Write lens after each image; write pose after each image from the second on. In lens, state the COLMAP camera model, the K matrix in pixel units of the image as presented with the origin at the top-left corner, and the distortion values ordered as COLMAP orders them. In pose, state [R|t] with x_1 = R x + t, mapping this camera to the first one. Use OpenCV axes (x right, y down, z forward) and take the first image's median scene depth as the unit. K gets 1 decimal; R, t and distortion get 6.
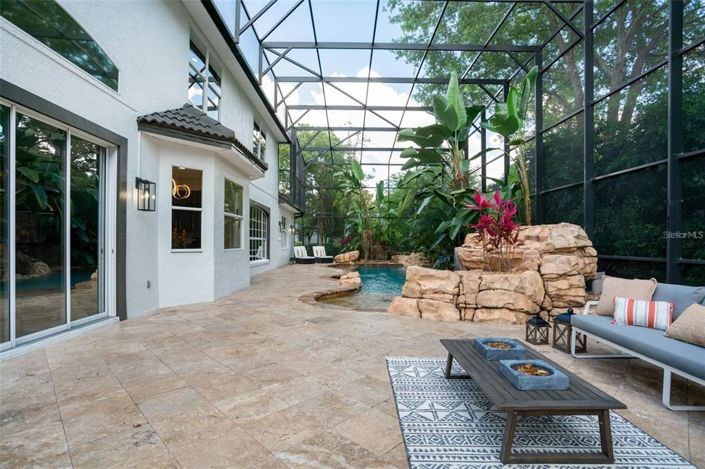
lens RADIAL K [[346.2, 0, 345.5], [0, 346.2, 239.9], [0, 0, 1]] dist [-0.079427, 0.032970]
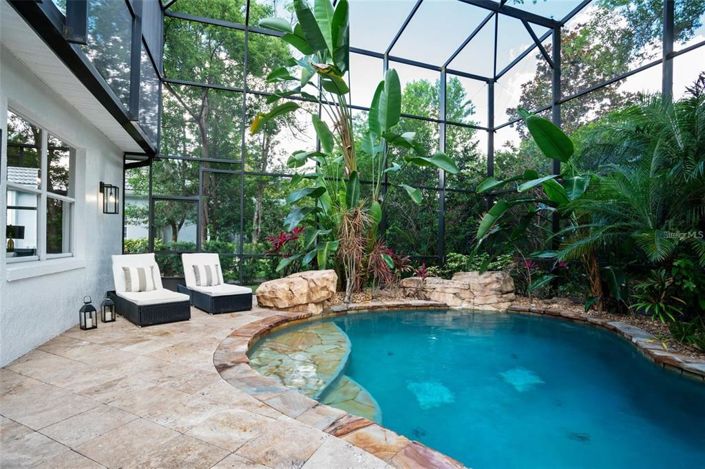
lens RADIAL K [[346.2, 0, 345.5], [0, 346.2, 239.9], [0, 0, 1]] dist [-0.079427, 0.032970]
pose [[0.937574, 0.007883, 0.347697, -0.106055], [-0.010967, 0.999916, 0.006903, 0.000982], [-0.347613, -0.010285, 0.937582, 1.094522]]
